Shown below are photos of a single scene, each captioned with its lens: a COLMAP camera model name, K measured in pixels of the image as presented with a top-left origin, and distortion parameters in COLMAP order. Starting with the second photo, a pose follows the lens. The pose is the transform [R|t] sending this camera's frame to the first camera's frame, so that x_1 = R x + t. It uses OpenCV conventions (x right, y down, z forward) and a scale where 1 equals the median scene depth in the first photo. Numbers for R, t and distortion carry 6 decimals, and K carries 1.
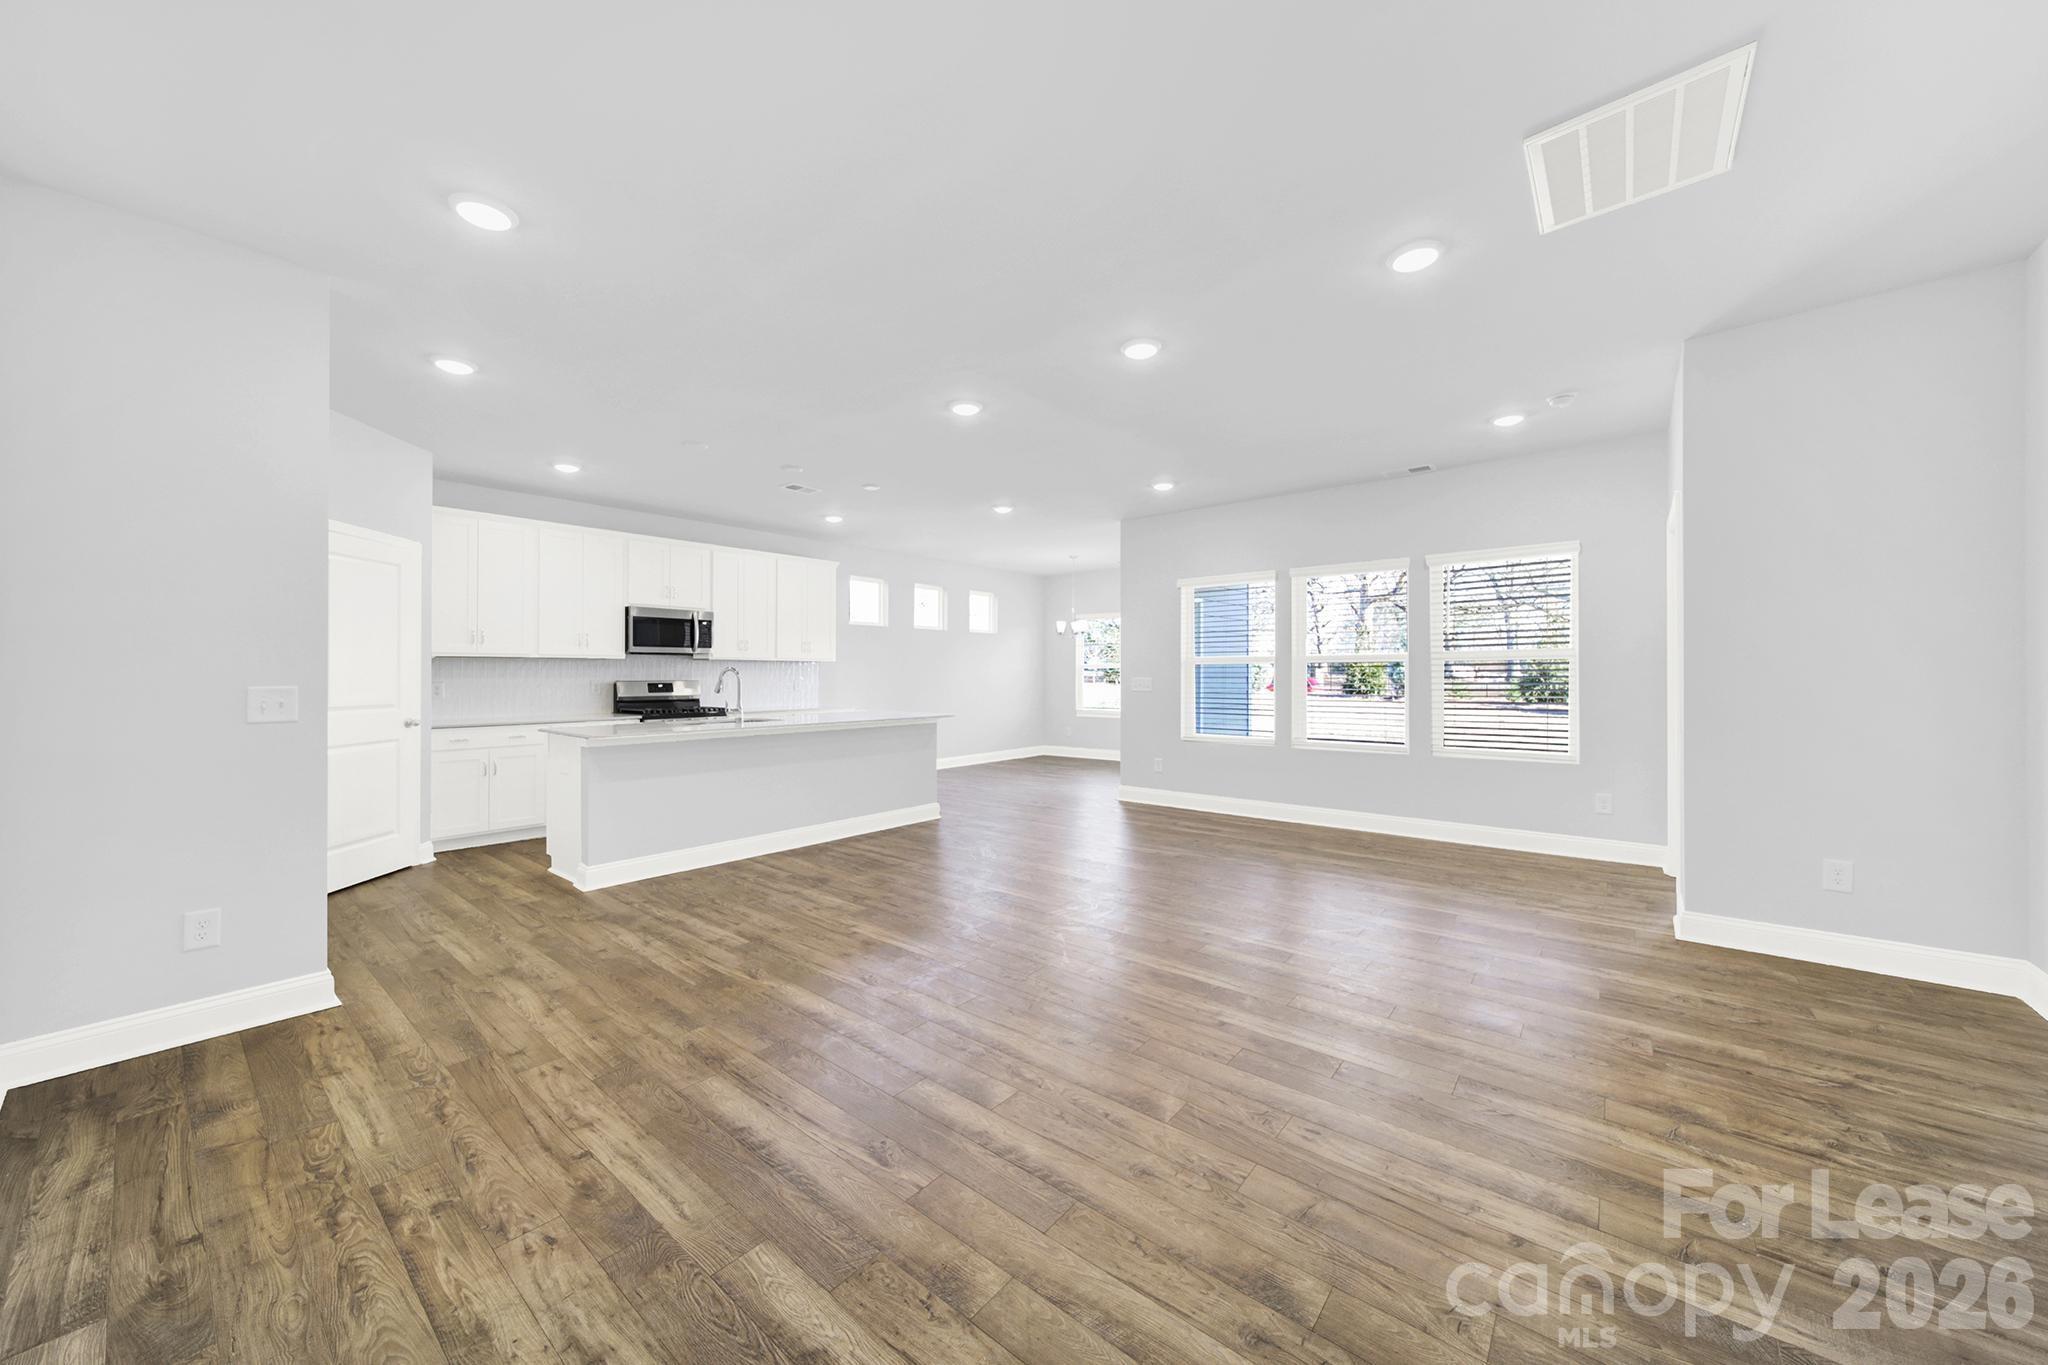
lens RADIAL K [[730.1, 0, 1035.7], [0, 730.1, 679.8], [0, 0, 1]] dist [-0.000361, -0.000069]
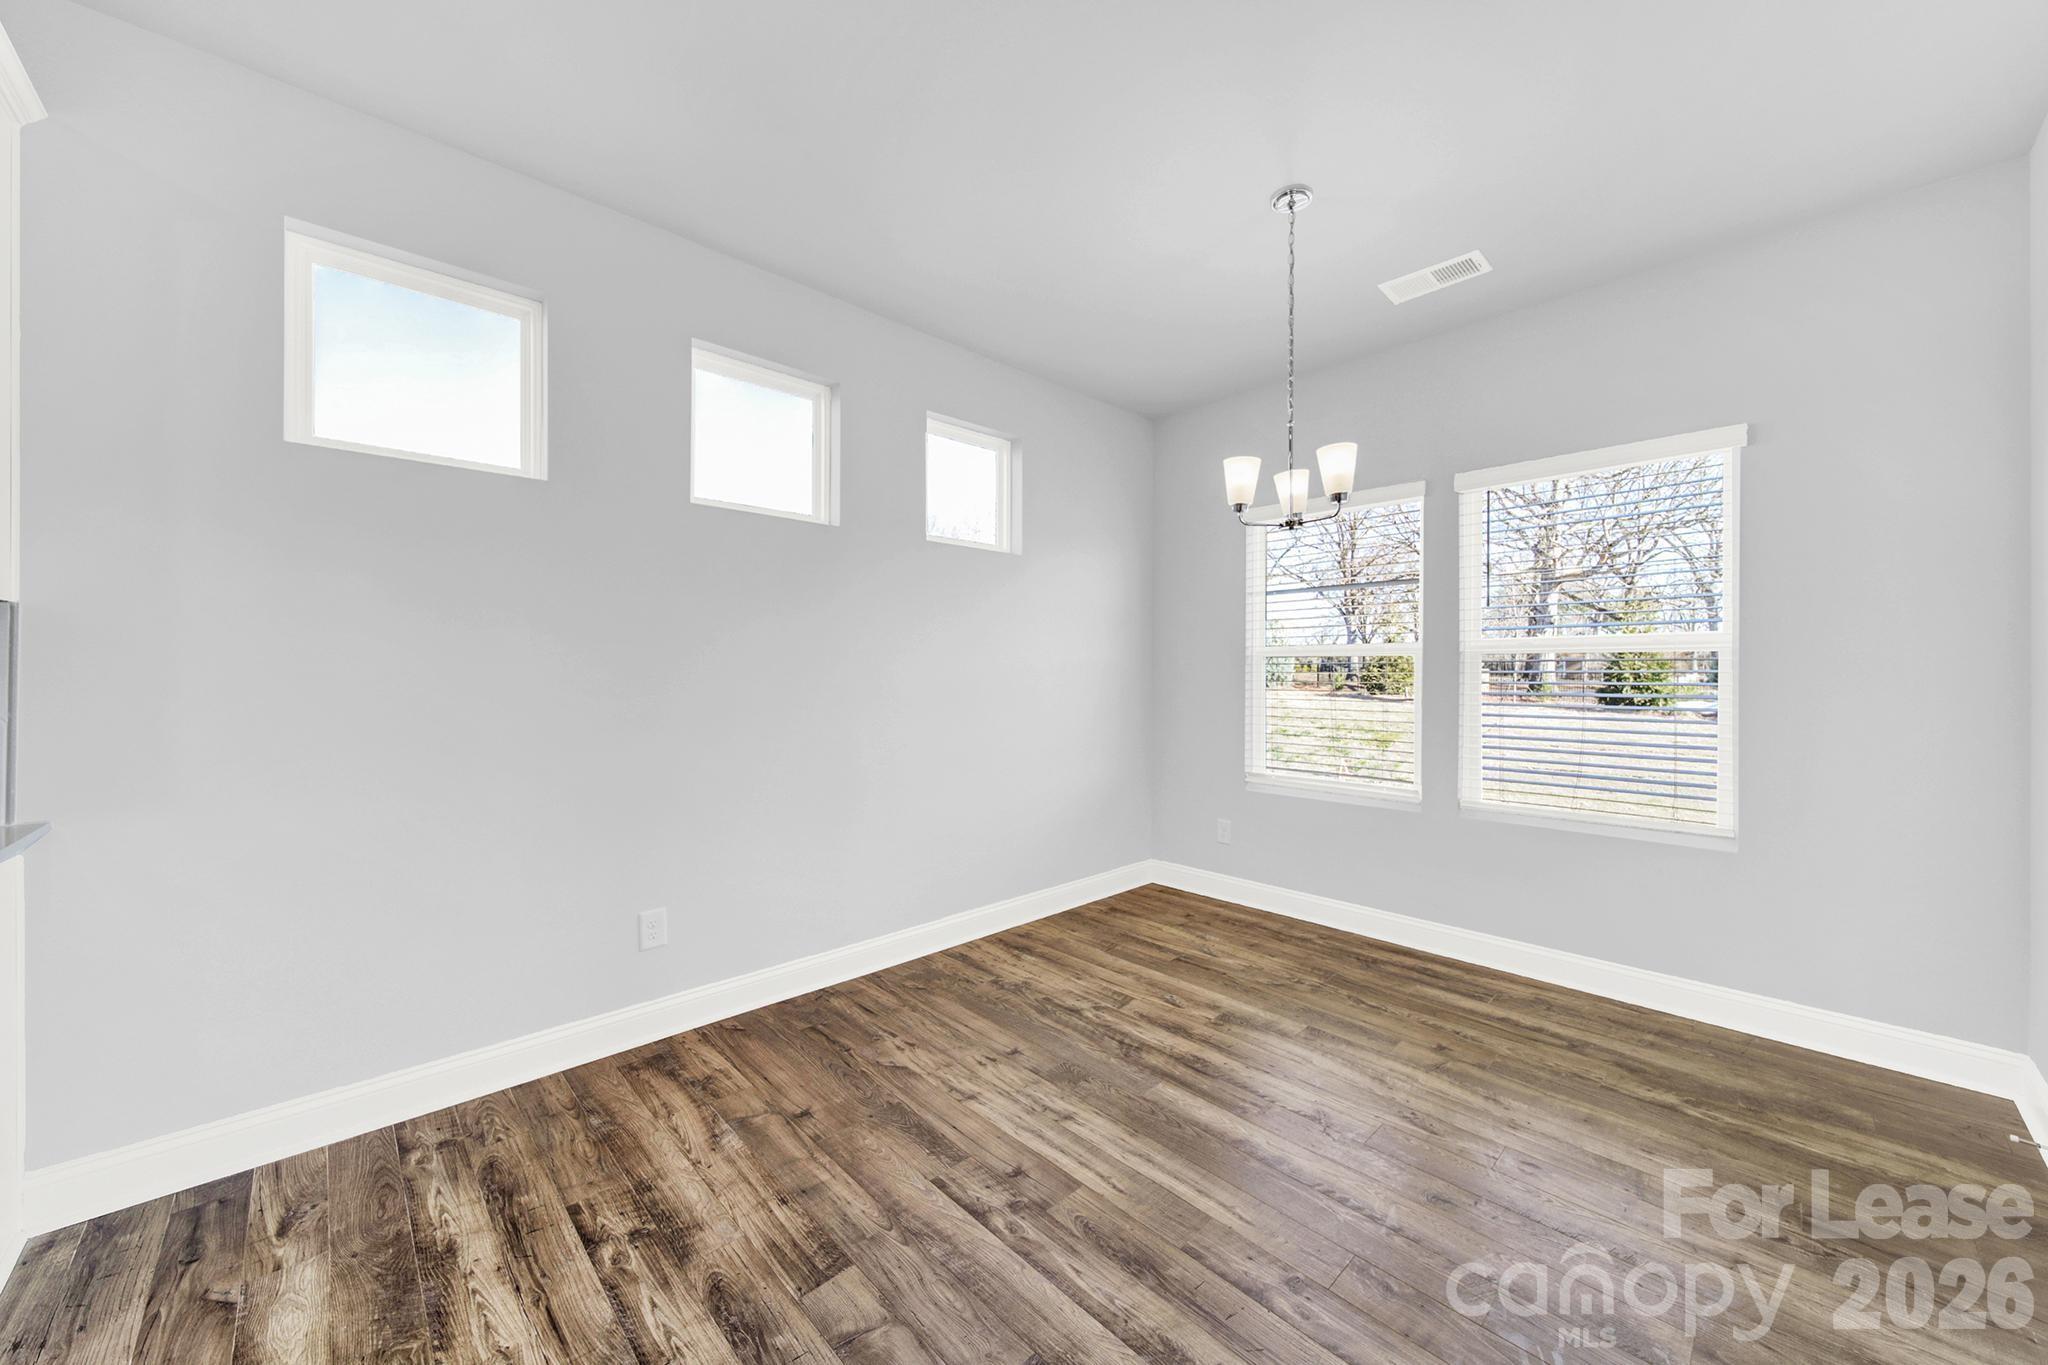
lens RADIAL K [[738.3, 0, 1015.8], [0, 738.3, 662.5], [0, 0, 1]] dist [-0.002873, -0.000232]
pose [[0.988861, -0.001564, -0.148831, -0.003636], [-0.002213, 0.999680, -0.025207, -0.004528], [0.148823, 0.025256, 0.988541, 1.107241]]
